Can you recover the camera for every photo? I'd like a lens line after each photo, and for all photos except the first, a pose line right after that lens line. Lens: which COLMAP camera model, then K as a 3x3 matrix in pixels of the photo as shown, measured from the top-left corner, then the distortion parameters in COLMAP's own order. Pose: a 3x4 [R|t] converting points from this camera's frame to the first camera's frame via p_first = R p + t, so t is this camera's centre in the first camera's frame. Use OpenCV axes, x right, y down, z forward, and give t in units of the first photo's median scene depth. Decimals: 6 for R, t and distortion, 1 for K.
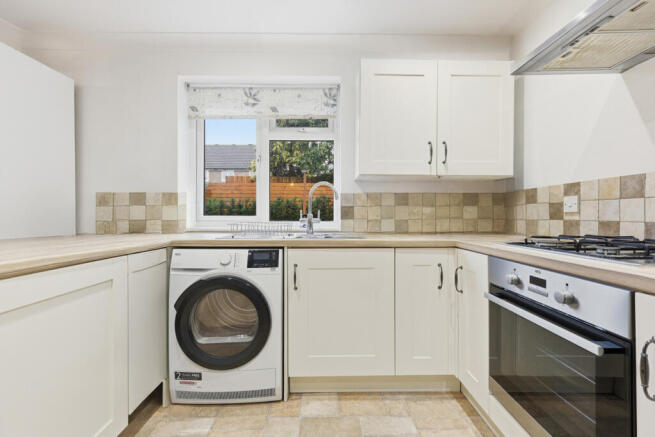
lens RADIAL K [[288.2, 0, 327.1], [0, 288.2, 216.0], [0, 0, 1]] dist [0.000335, 0.000025]
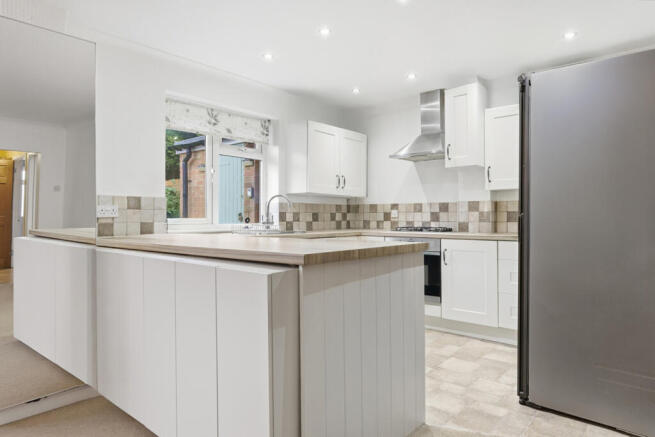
lens RADIAL K [[417.4, 0, 327.6], [0, 417.4, 218.4], [0, 0, 1]] dist [0.000078, -0.000068]
pose [[0.661441, 0.000078, 0.749997, -1.322561], [0.001358, 0.999998, -0.001301, -0.000889], [-0.749996, 0.001879, 0.661440, -0.502850]]
